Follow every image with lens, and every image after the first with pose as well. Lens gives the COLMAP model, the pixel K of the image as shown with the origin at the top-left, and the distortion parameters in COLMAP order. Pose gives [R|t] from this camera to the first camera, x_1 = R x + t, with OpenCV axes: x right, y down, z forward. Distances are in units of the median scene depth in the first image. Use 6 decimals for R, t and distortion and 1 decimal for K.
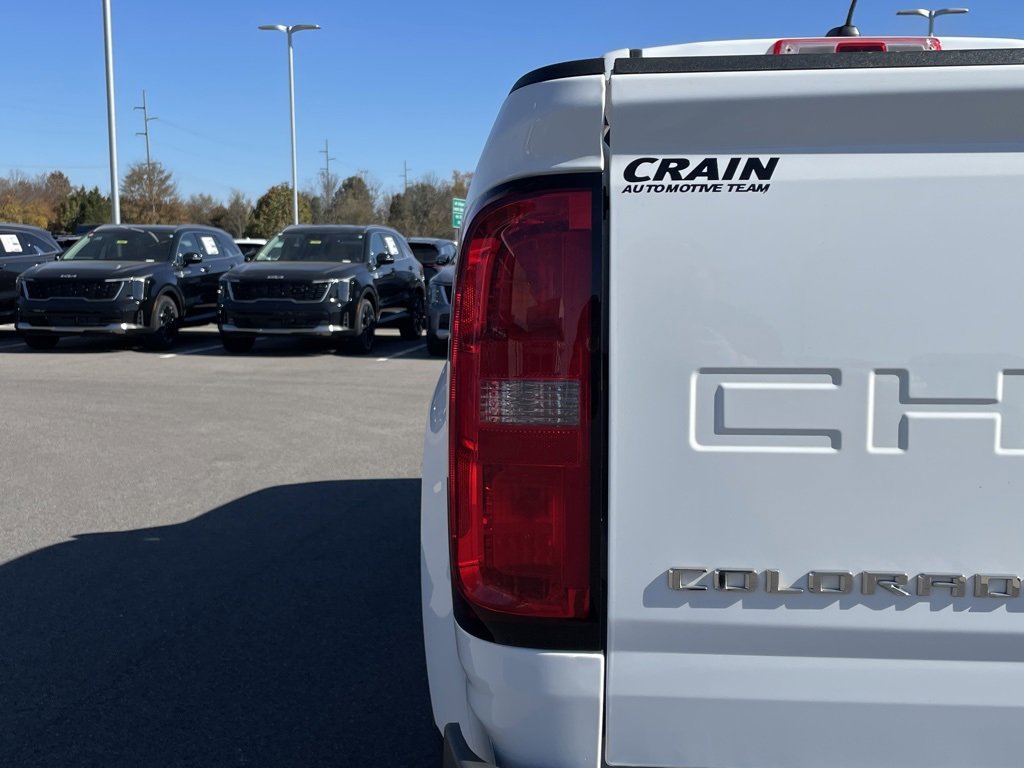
lens RADIAL K [[1176.2, 0, 527.0], [0, 1176.2, 379.0], [0, 0, 1]] dist [0.066965, 0.000000]
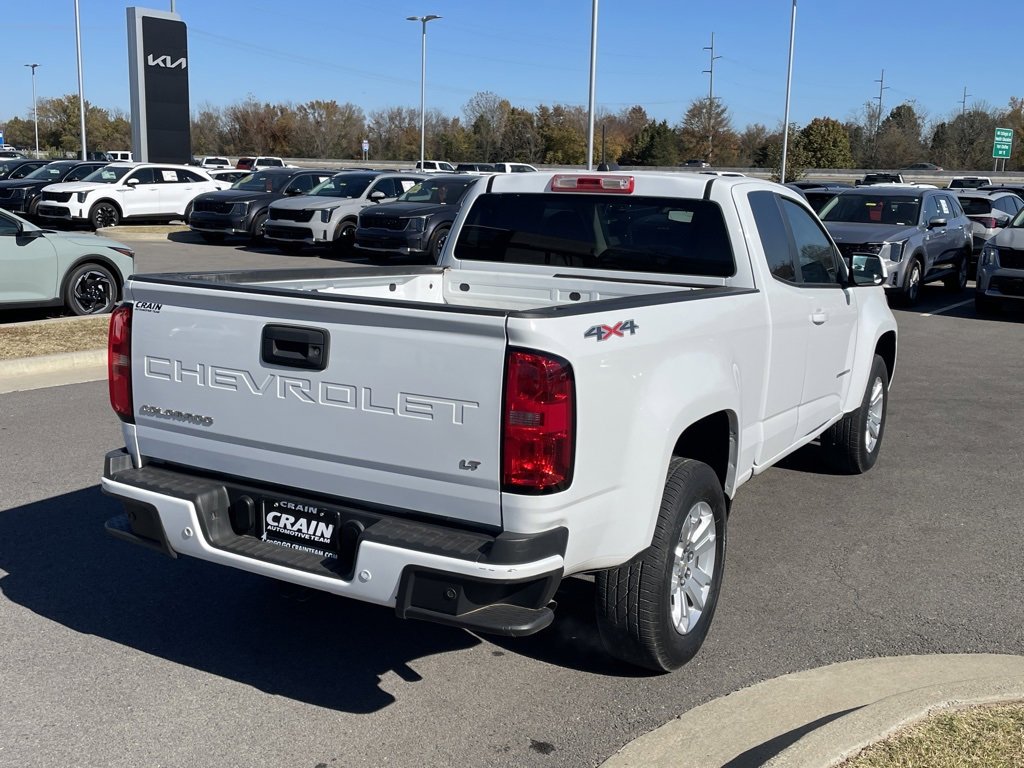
lens RADIAL K [[1061.9, 0, 512.4], [0, 1061.9, 354.6], [0, 0, 1]] dist [0.054039, 0.000000]
pose [[0.886155, 0.096706, -0.453186, 0.952569], [-0.070811, 0.994755, 0.073808, -0.121444], [0.457947, -0.033315, 0.888355, -0.543257]]
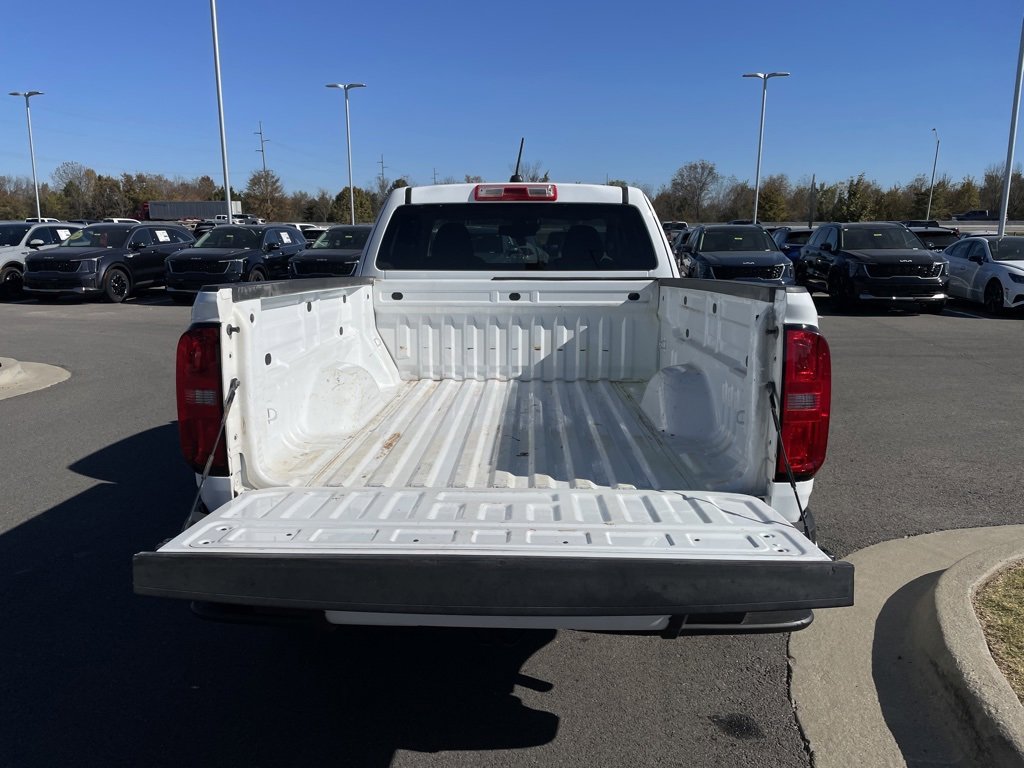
lens RADIAL K [[762.4, 0, 502.2], [0, 762.4, 380.1], [0, 0, 1]] dist [0.062668, -0.052126]
pose [[0.999895, 0.001638, -0.014420, 0.276330], [-0.000388, 0.996270, 0.086291, -0.066402], [0.014508, -0.086276, 0.996166, -0.333997]]
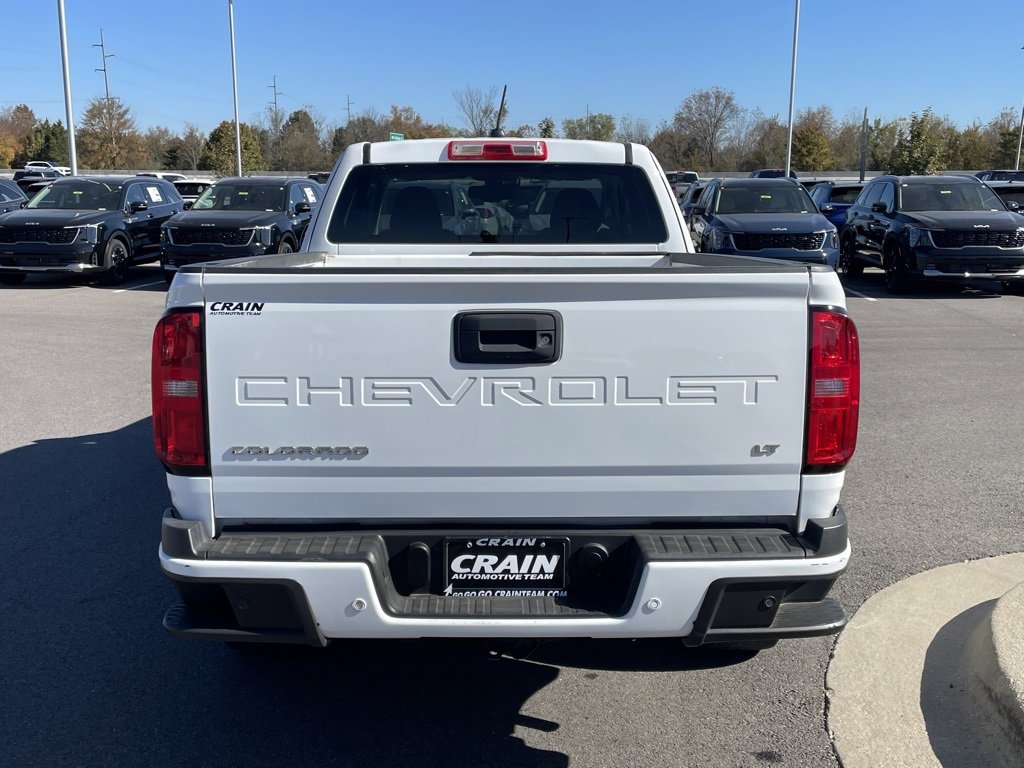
lens RADIAL K [[1061.9, 0, 497.4], [0, 1061.9, 363.1], [0, 0, 1]] dist [0.054039, 0.000000]
pose [[0.999386, -0.006432, 0.034442, 0.225870], [0.004297, 0.998086, 0.061689, -0.065445], [-0.034773, -0.061503, 0.997501, -0.524158]]
